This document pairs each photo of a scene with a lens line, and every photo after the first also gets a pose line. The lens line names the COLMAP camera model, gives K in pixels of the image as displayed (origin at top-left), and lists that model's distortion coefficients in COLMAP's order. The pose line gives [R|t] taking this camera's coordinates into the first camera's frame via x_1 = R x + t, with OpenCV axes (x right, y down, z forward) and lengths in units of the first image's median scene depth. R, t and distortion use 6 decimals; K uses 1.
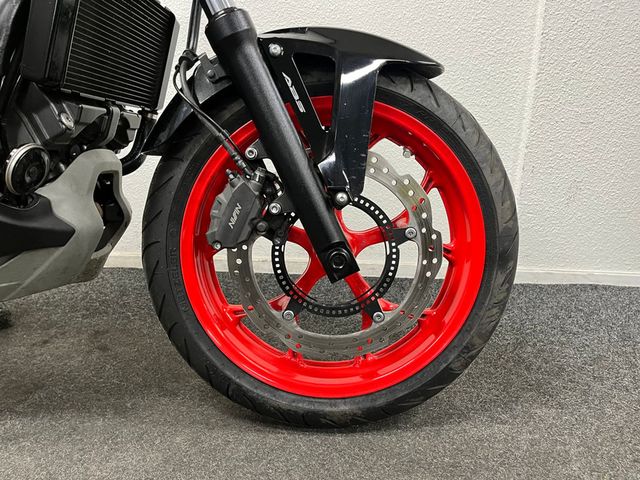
lens RADIAL K [[463.4, 0, 321.2], [0, 463.4, 228.8], [0, 0, 1]] dist [0.088505, -0.123816]
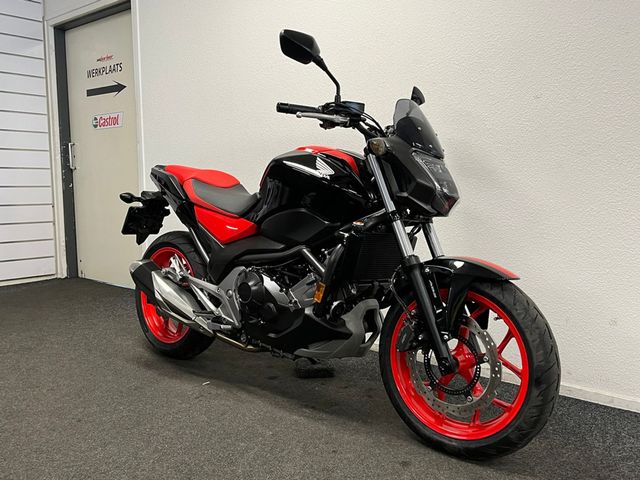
lens RADIAL K [[585.2, 0, 320.0], [0, 585.2, 240.0], [0, 0, 1]] dist [-0.003733, 0.000809]
pose [[0.772728, 0.045297, -0.633119, 1.176781], [-0.136159, 0.986060, -0.095635, -0.154565], [0.619962, 0.160104, 0.768124, -1.429678]]
